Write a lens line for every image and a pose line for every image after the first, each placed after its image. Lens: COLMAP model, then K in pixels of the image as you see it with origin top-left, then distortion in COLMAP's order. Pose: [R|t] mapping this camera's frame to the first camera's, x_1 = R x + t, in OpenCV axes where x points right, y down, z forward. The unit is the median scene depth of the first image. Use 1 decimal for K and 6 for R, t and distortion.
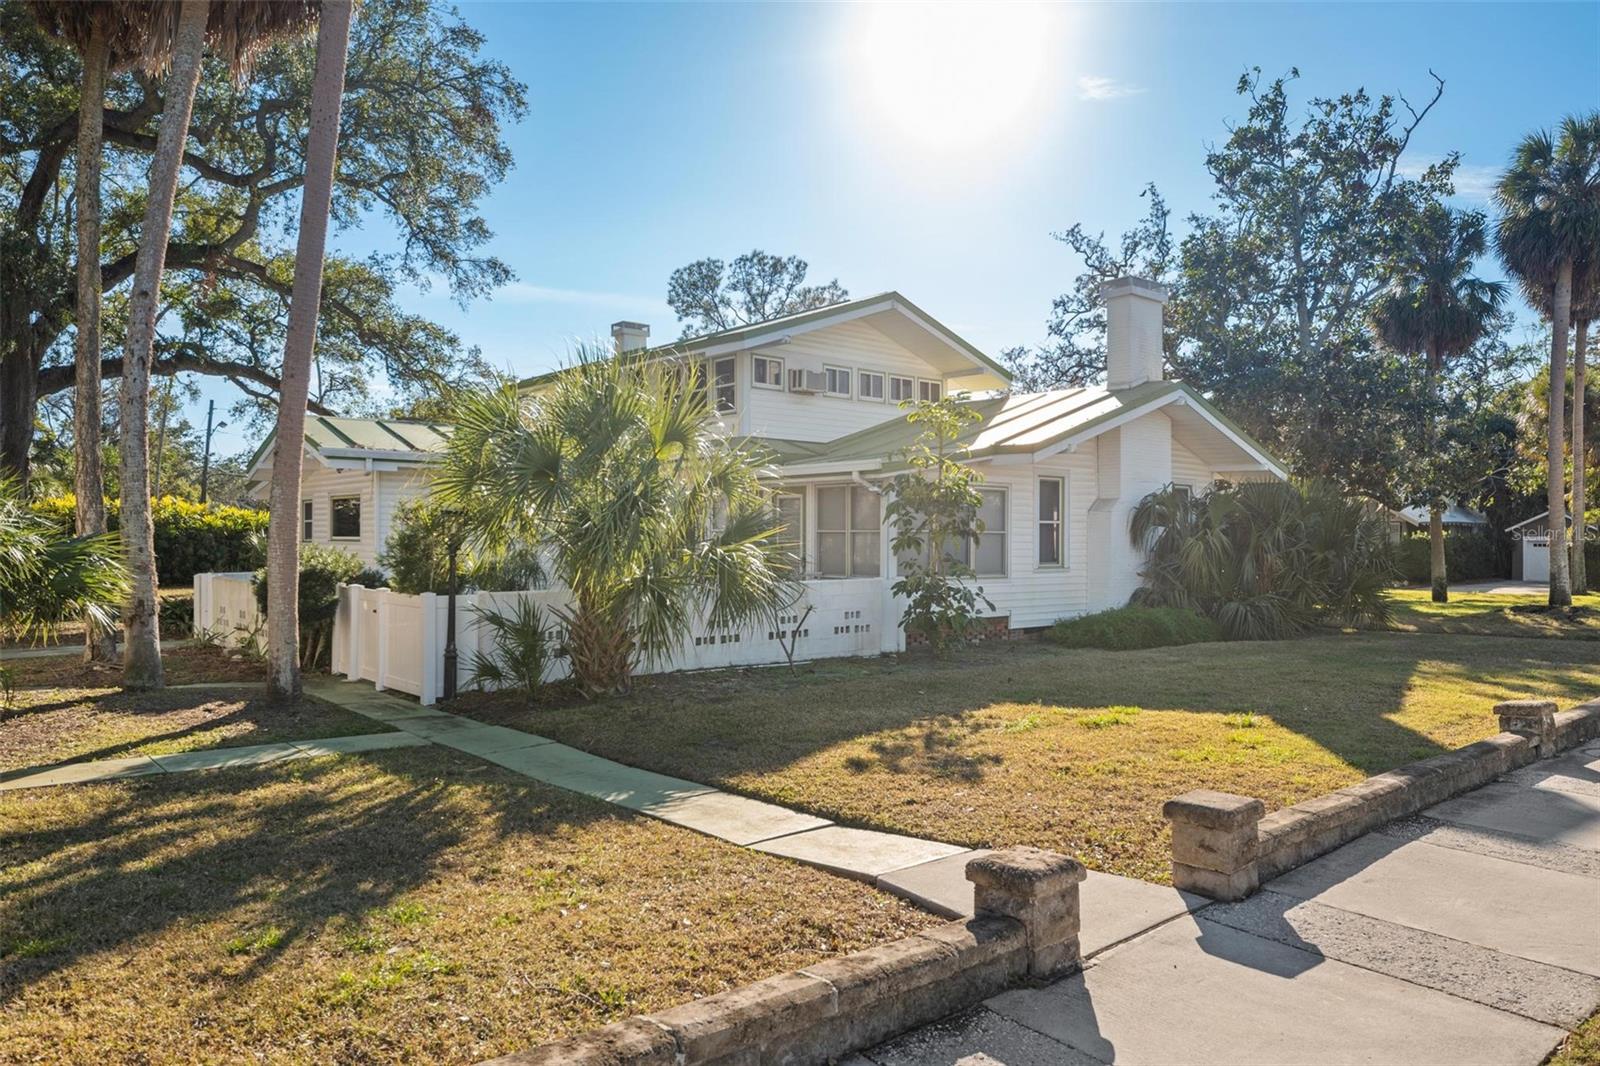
lens RADIAL K [[1082.6, 0, 801.7], [0, 1082.6, 532.1], [0, 0, 1]] dist [-0.005402, -0.001650]
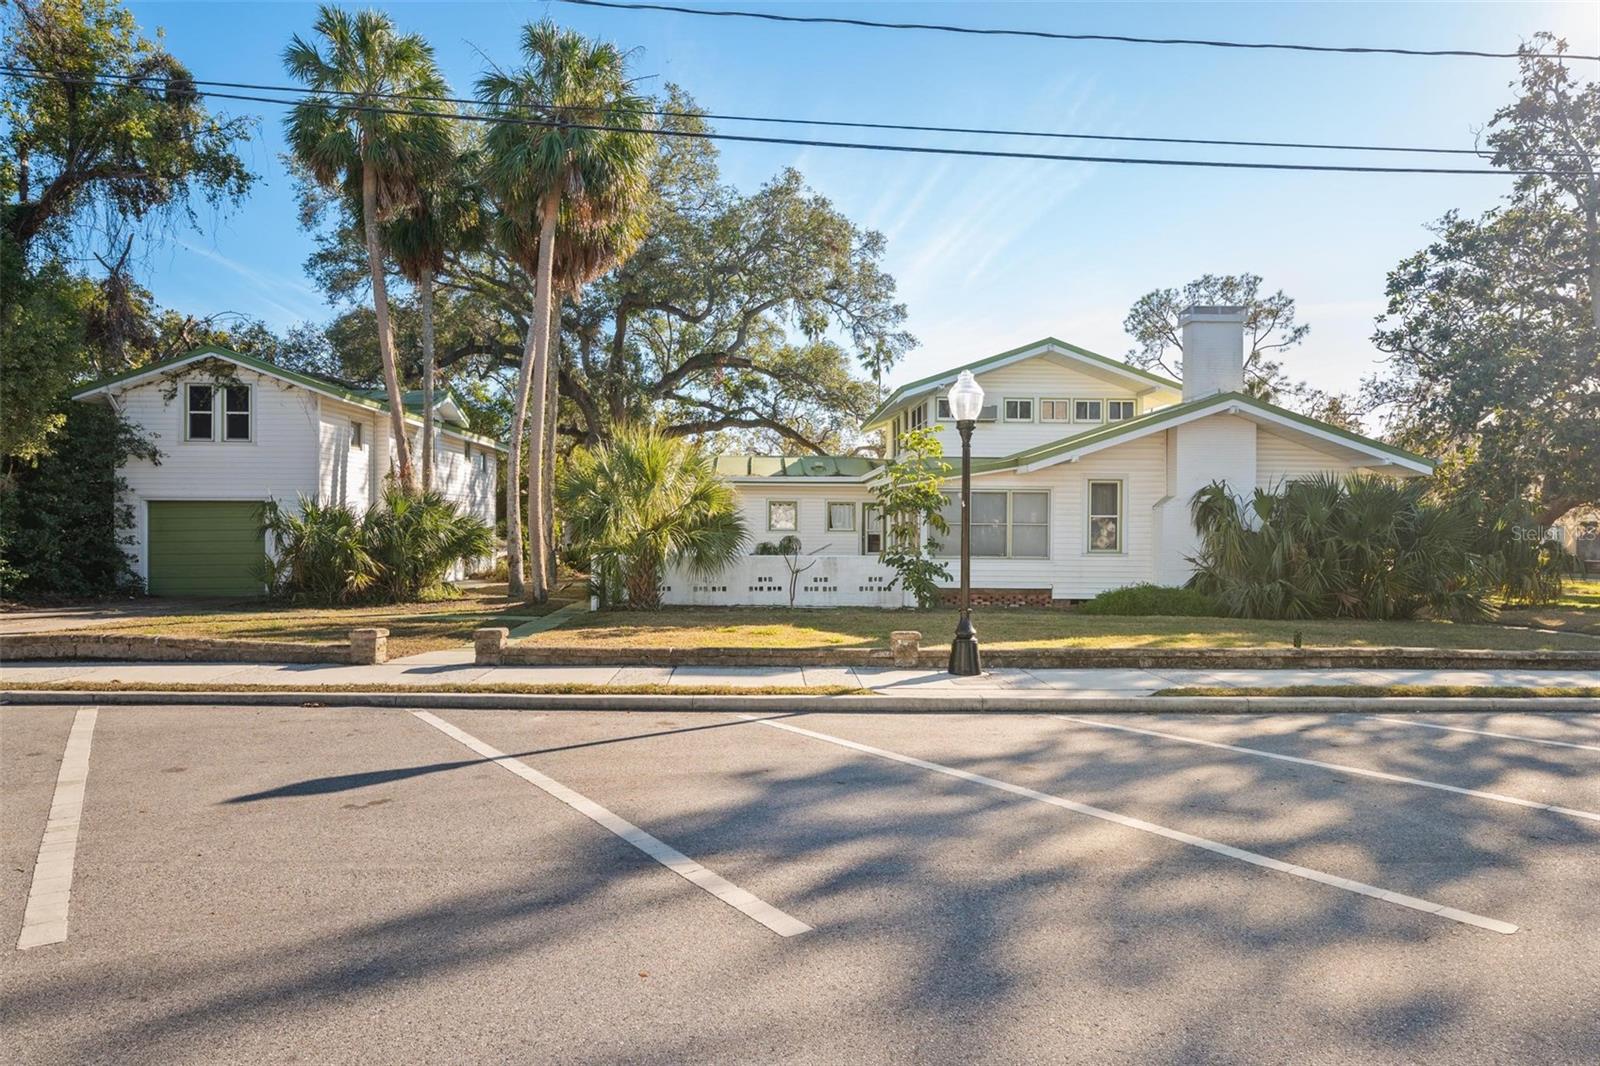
lens RADIAL K [[925.8, 0, 799.5], [0, 925.8, 535.1], [0, 0, 1]] dist [0.003144, -0.000437]
pose [[0.773604, 0.007203, -0.633629, 0.514271], [-0.000278, 0.999939, 0.011028, 0.000508], [0.633670, -0.008355, 0.773558, -0.040557]]
